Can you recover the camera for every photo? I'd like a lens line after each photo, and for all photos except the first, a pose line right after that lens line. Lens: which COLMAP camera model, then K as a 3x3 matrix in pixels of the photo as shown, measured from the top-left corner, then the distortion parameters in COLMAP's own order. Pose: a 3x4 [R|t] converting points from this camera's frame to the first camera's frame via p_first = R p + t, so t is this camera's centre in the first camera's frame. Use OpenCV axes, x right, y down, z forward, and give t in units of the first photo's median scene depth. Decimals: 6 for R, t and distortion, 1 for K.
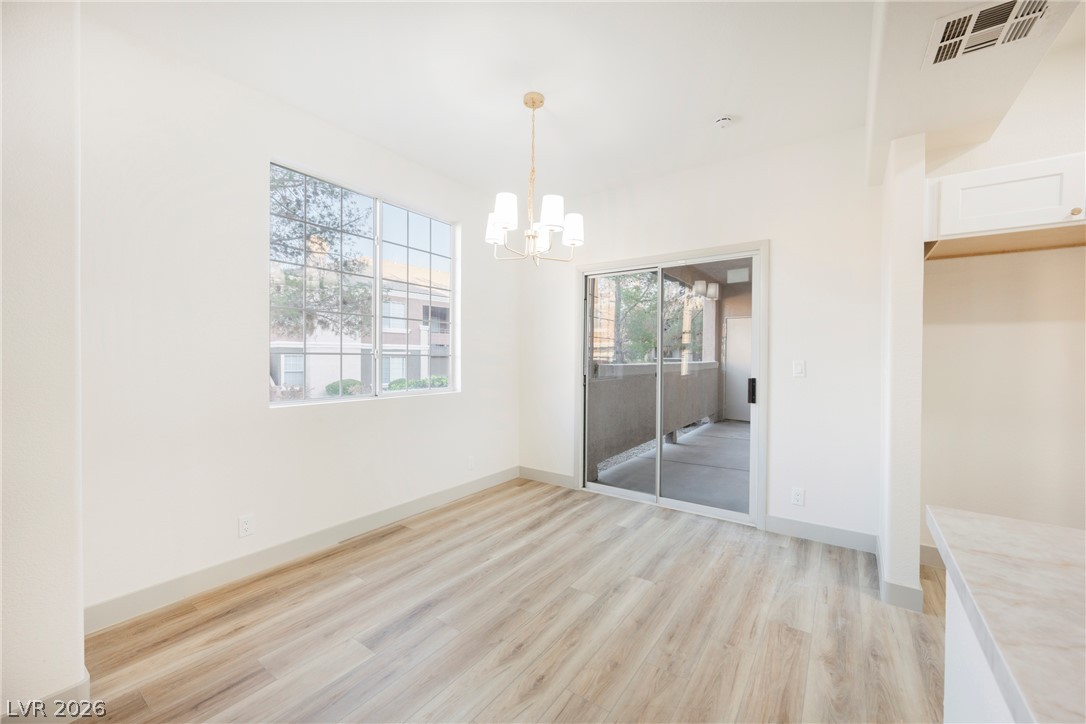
lens RADIAL K [[426.5, 0, 539.6], [0, 426.5, 360.1], [0, 0, 1]] dist [-0.001584, -0.000046]
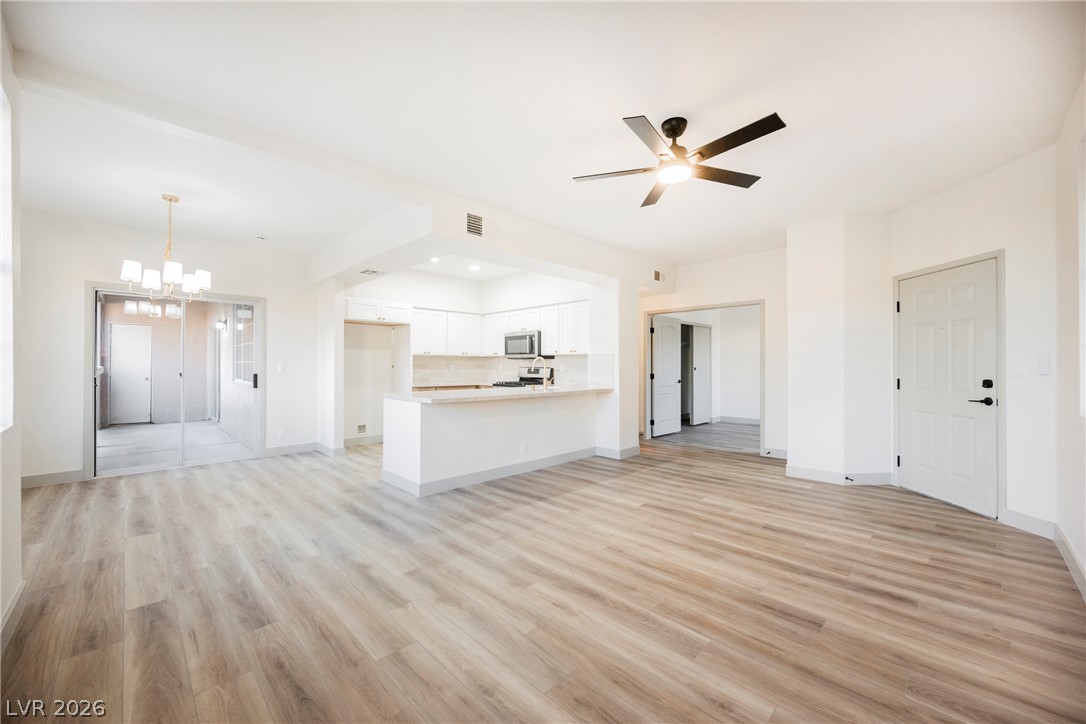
lens RADIAL K [[426.5, 0, 548.1], [0, 426.5, 365.2], [0, 0, 1]] dist [-0.001584, -0.000046]
pose [[0.165613, -0.004206, 0.986182, -1.924449], [0.003895, 0.999986, 0.003611, 0.009363], [-0.986183, 0.003243, 0.165627, -0.901792]]
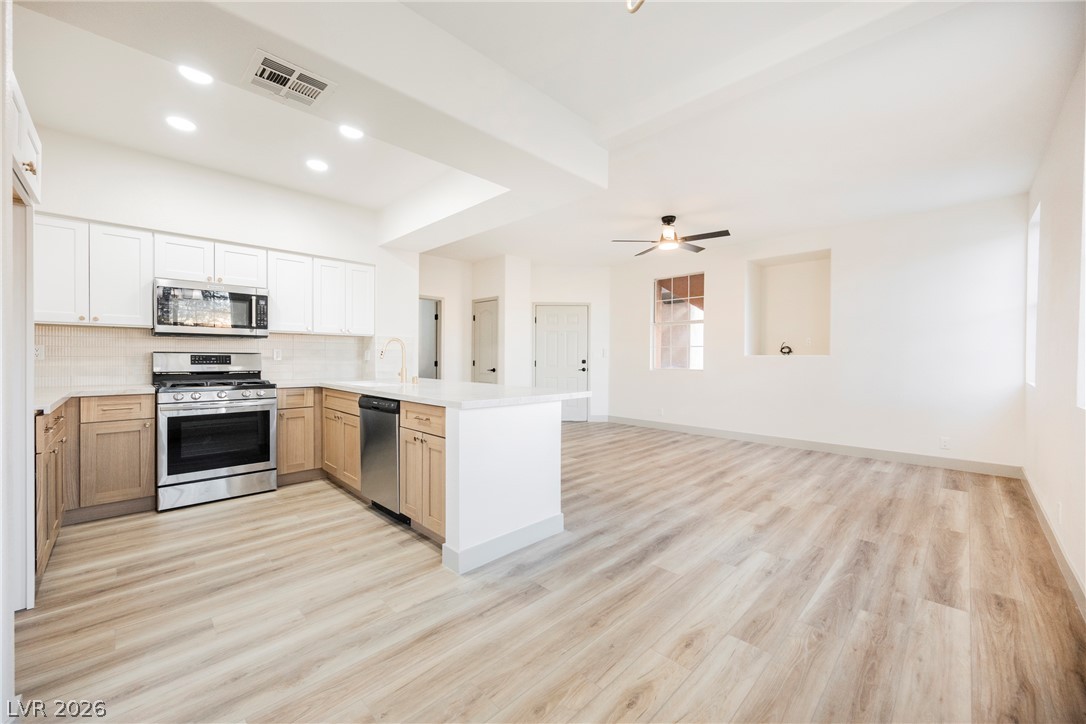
lens RADIAL K [[426.5, 0, 547.0], [0, 426.5, 361.5], [0, 0, 1]] dist [-0.001584, -0.000046]
pose [[-0.987865, -0.011147, 0.154916, 0.043710], [-0.008670, 0.999824, 0.016654, 0.038212], [-0.155074, 0.015109, -0.987787, 1.819823]]
